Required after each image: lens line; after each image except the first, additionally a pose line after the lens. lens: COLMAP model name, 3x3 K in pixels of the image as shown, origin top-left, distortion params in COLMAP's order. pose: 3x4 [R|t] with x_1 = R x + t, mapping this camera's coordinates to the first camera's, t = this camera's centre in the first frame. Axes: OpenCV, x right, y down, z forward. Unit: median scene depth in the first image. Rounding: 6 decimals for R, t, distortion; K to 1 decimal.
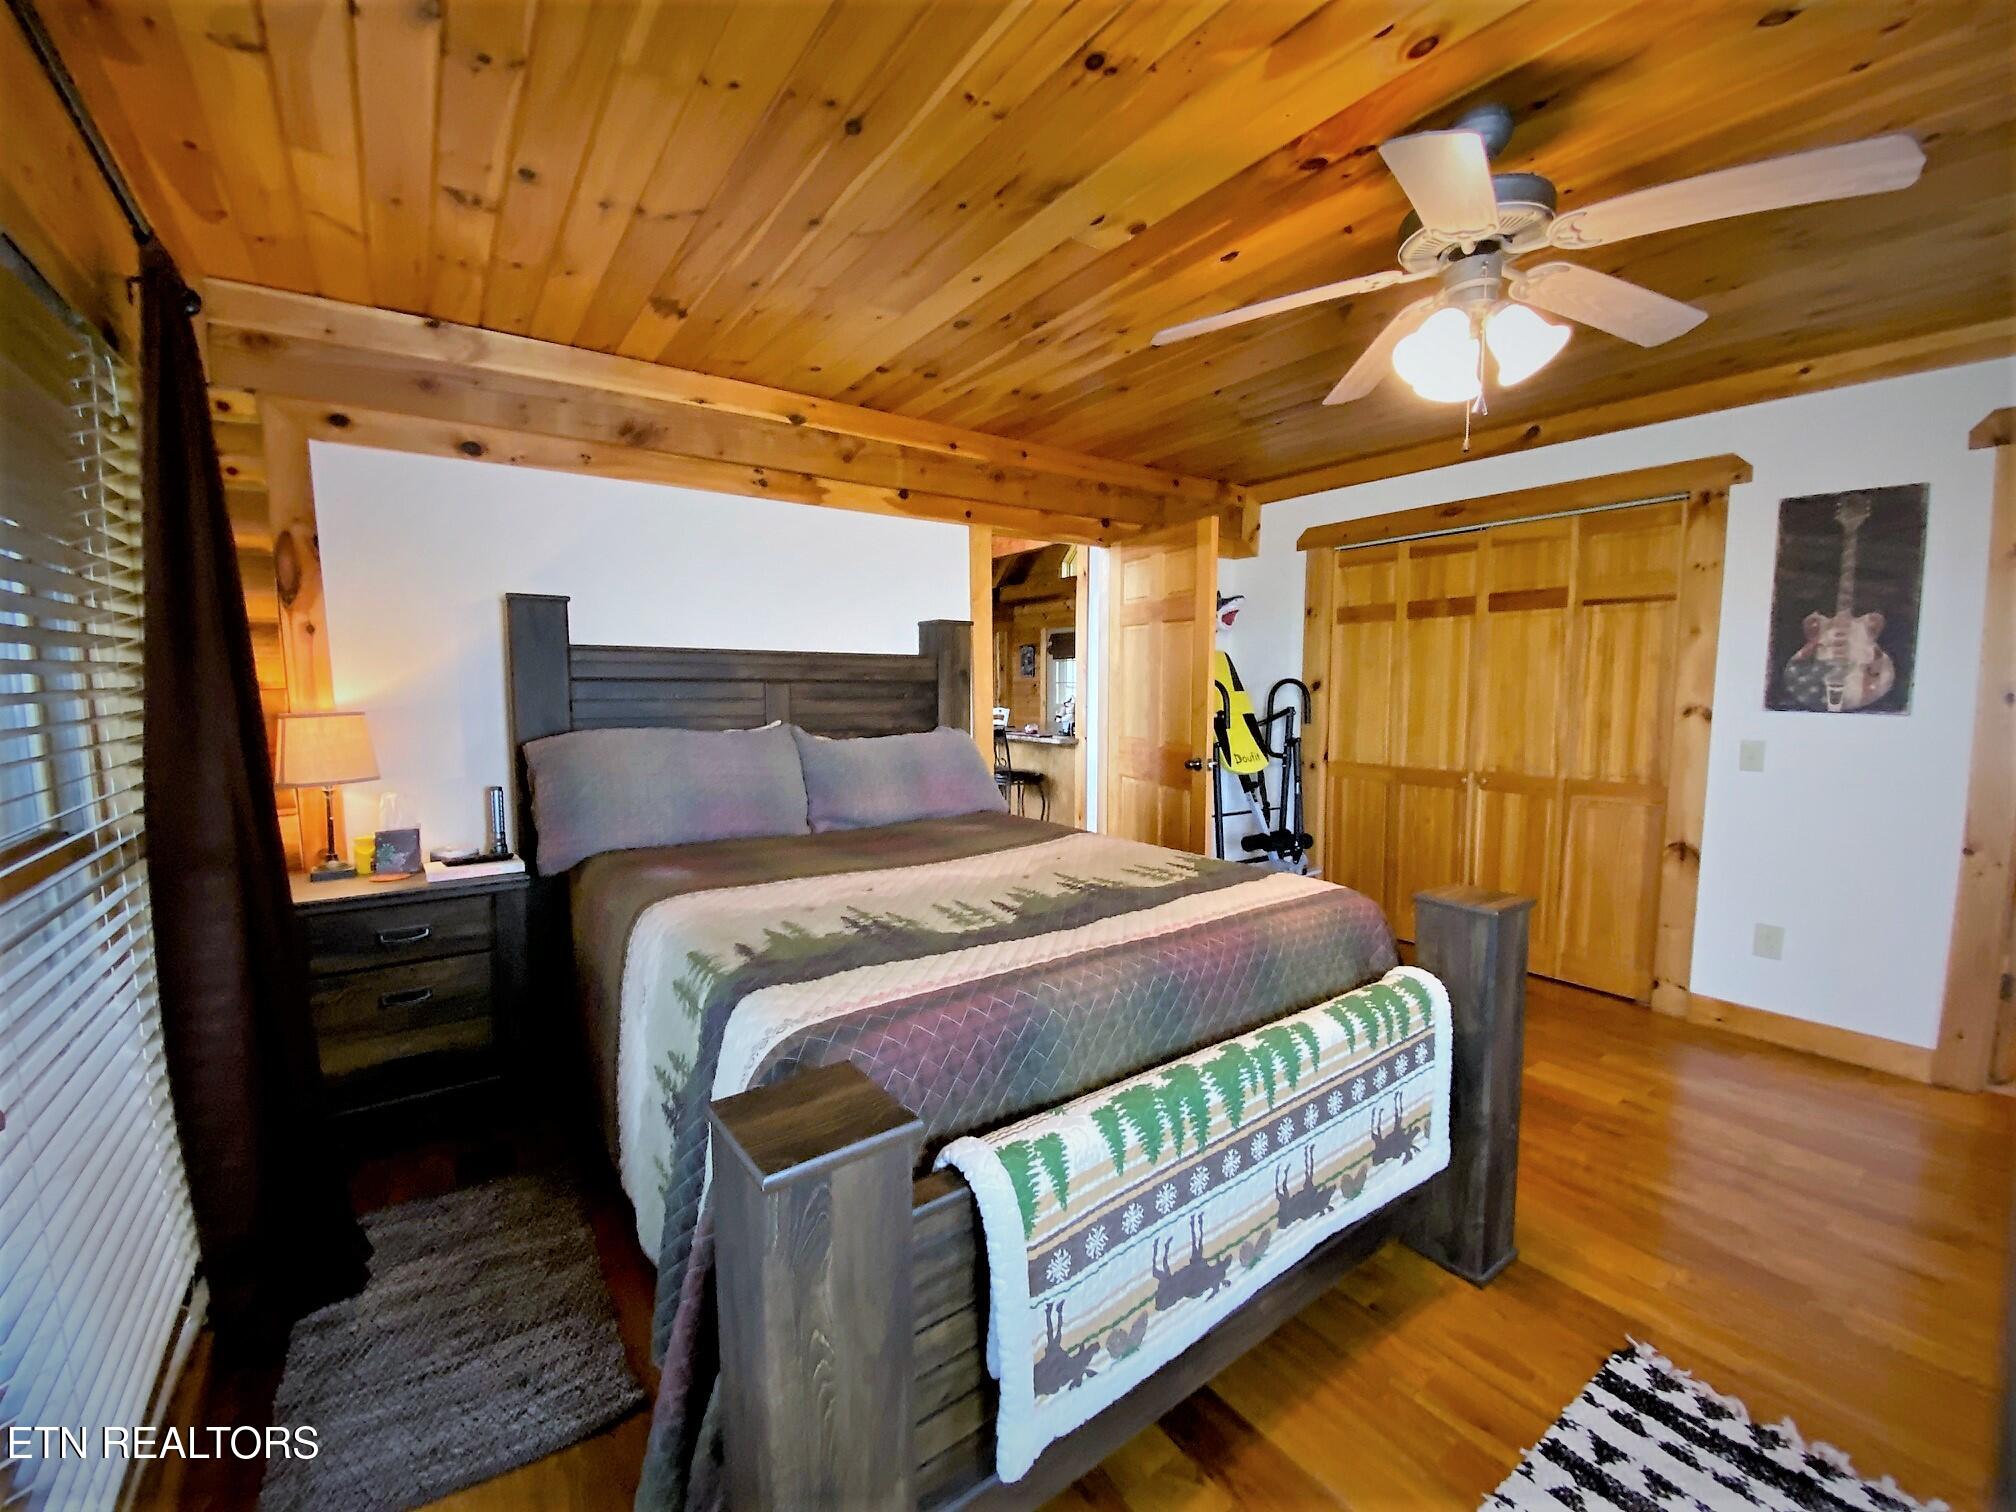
lens RADIAL K [[816.1, 0, 1001.1], [0, 816.1, 749.5], [0, 0, 1]] dist [-0.002133, -0.000562]
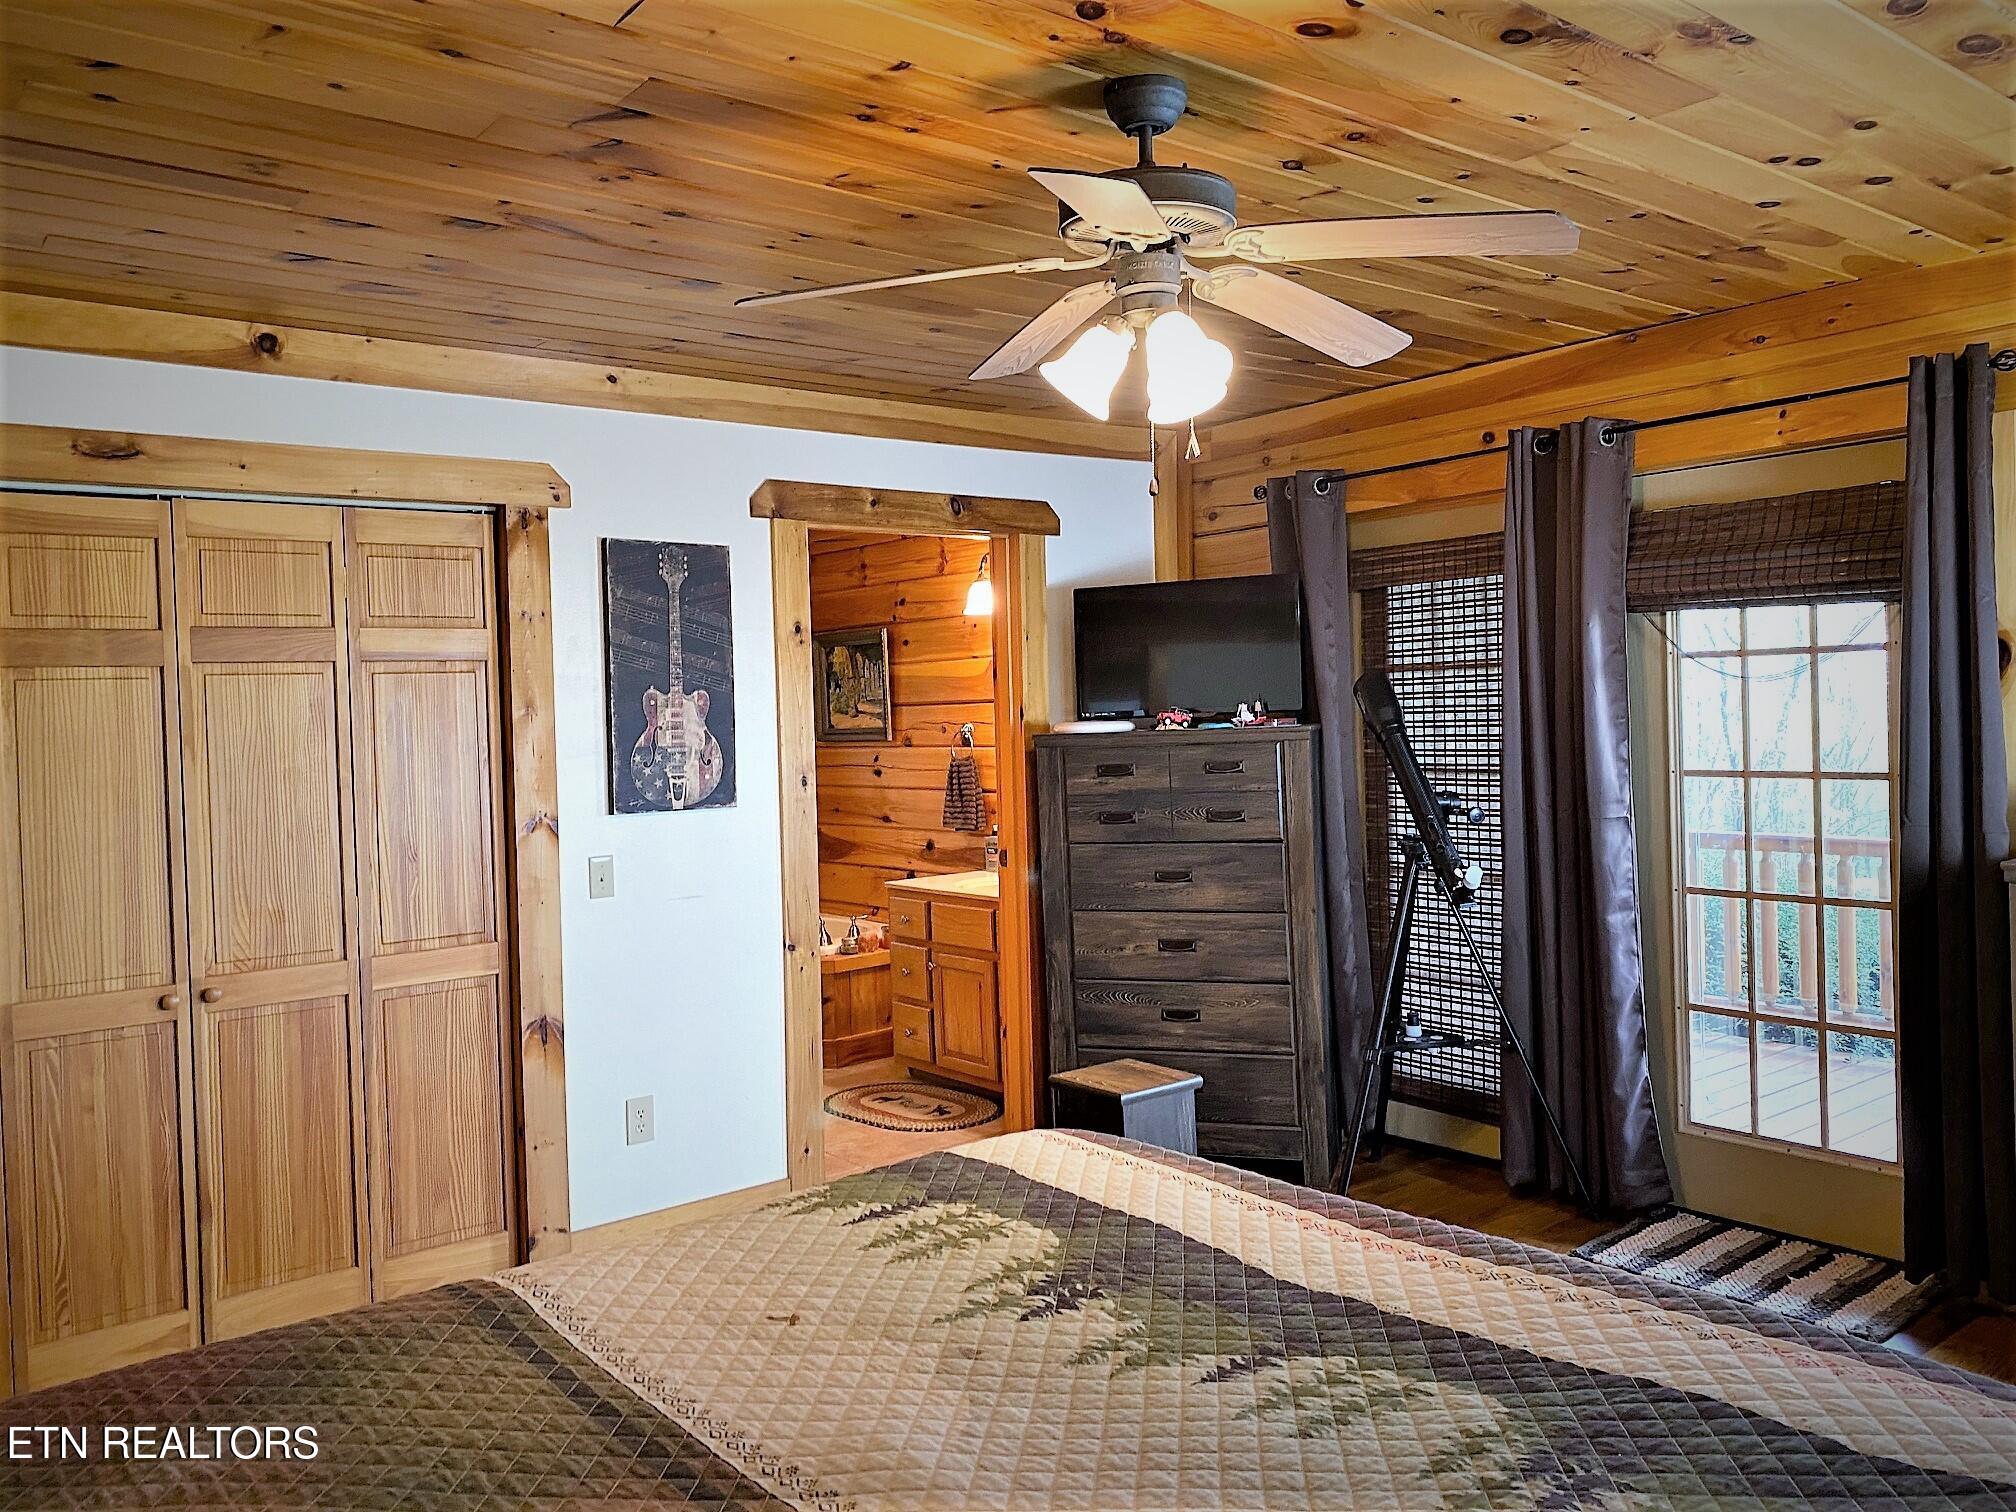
lens RADIAL K [[1542.6, 0, 1004.4], [0, 1542.6, 747.8], [0, 0, 1]] dist [-0.007407, -0.004086]
pose [[-0.046952, -0.021656, 0.998662, -0.517338], [0.122701, 0.992069, 0.027282, -0.108969], [-0.991332, 0.123818, -0.043923, 0.737141]]
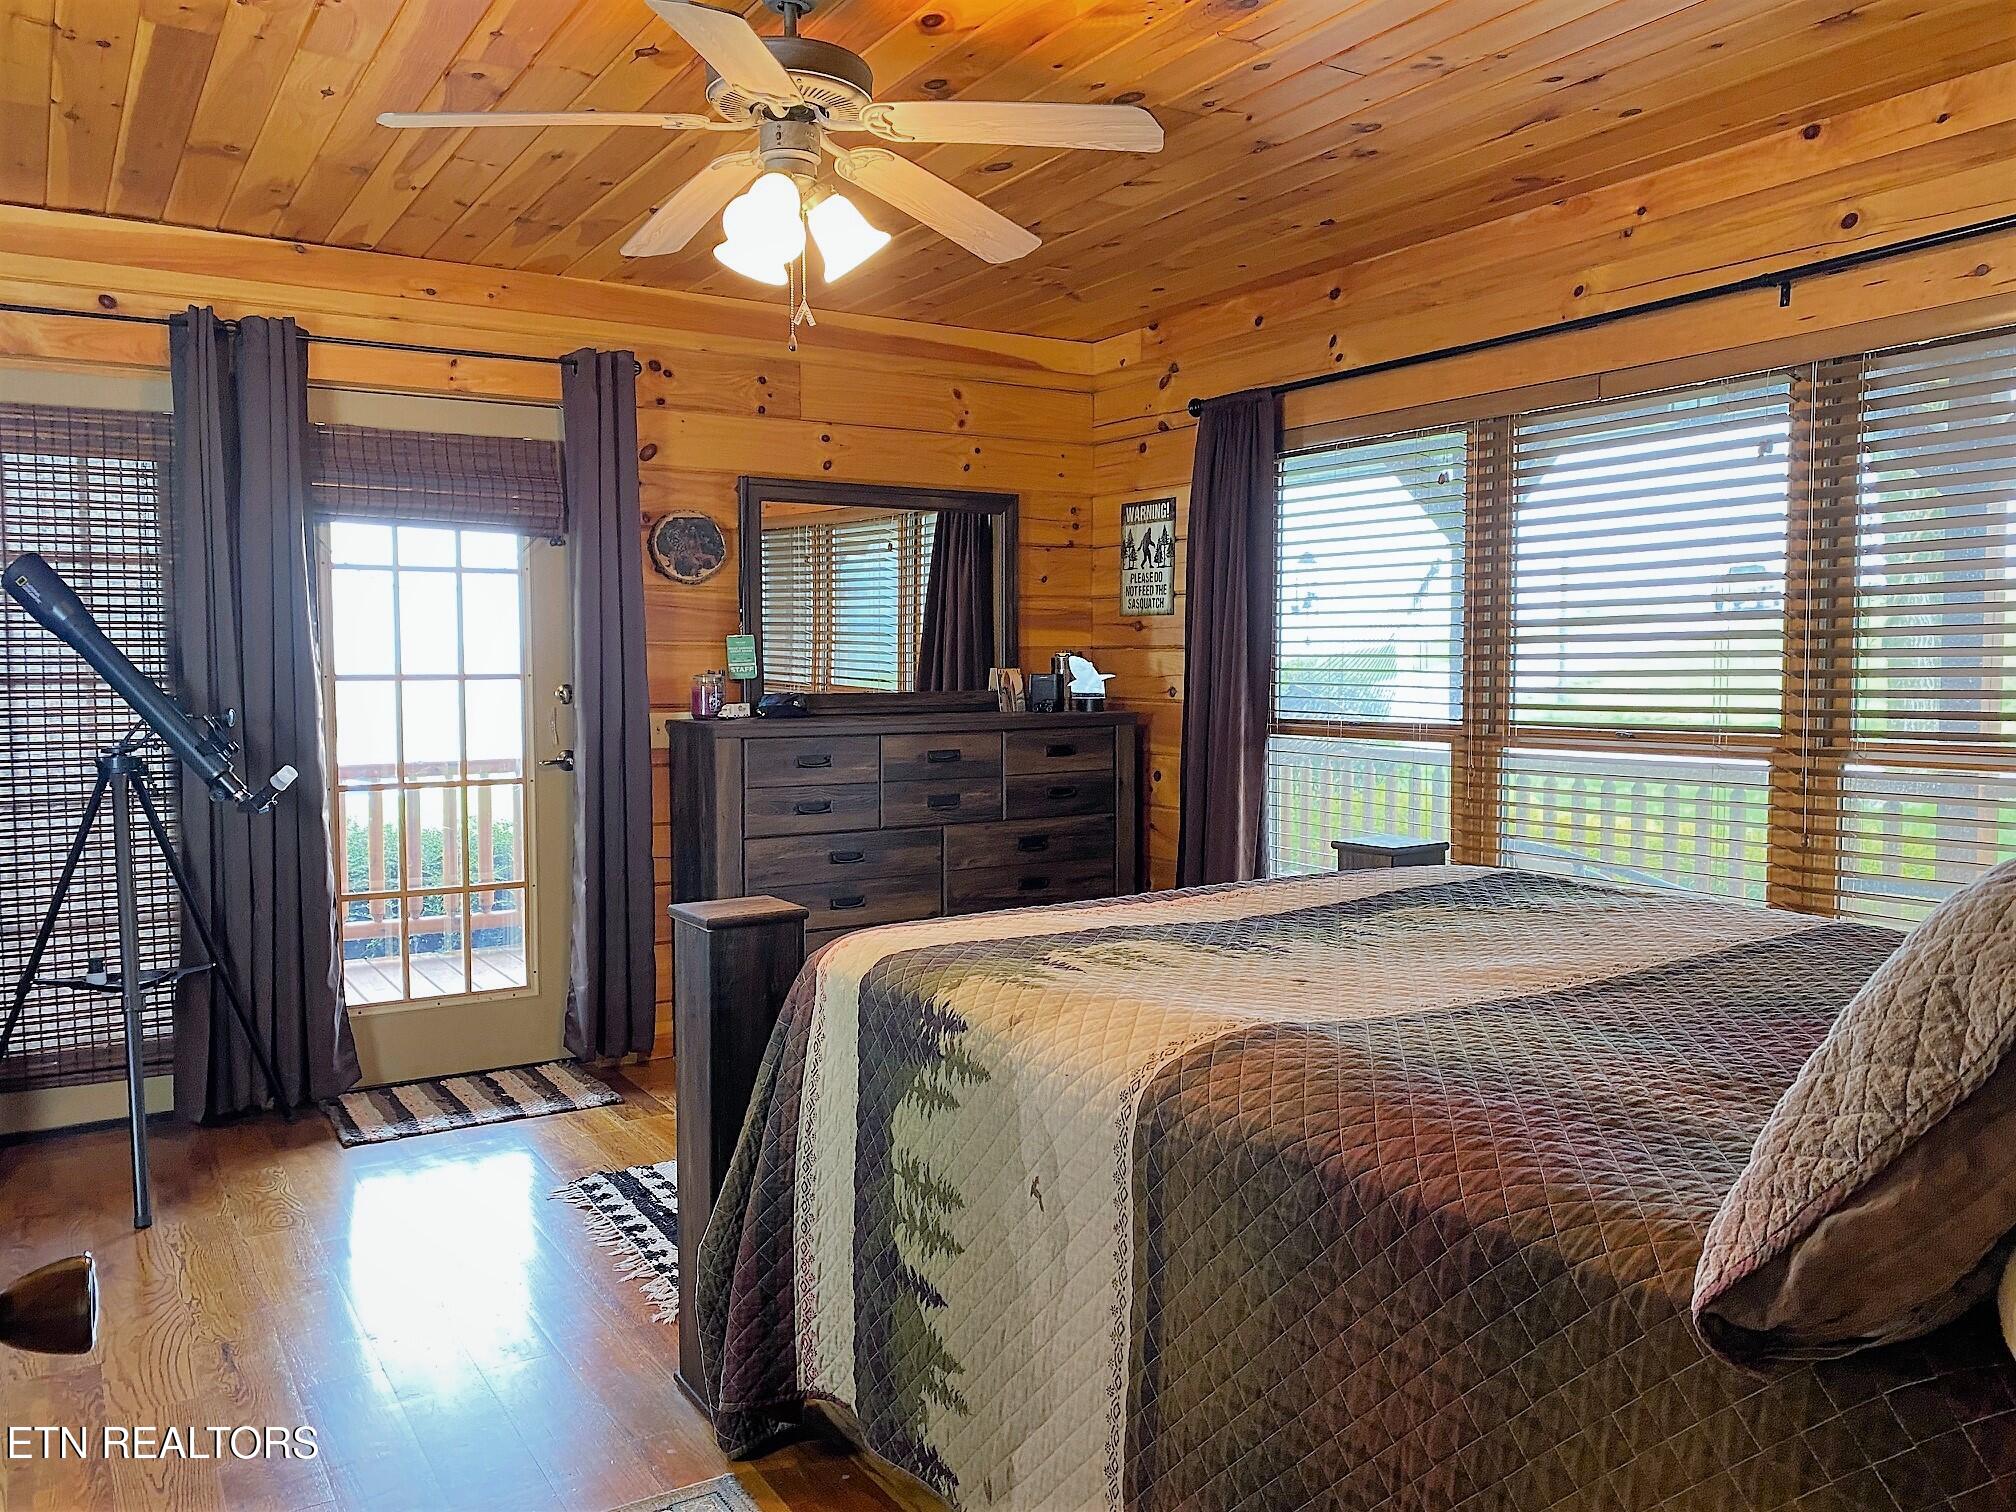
lens RADIAL K [[1542.6, 0, 1003.7], [0, 1542.6, 763.8], [0, 0, 1]] dist [-0.007407, -0.004086]
pose [[-0.997893, -0.003580, 0.064787, -0.229949], [0.007211, 0.986173, 0.165564, -0.118899], [-0.064484, 0.165682, -0.984069, 1.081557]]
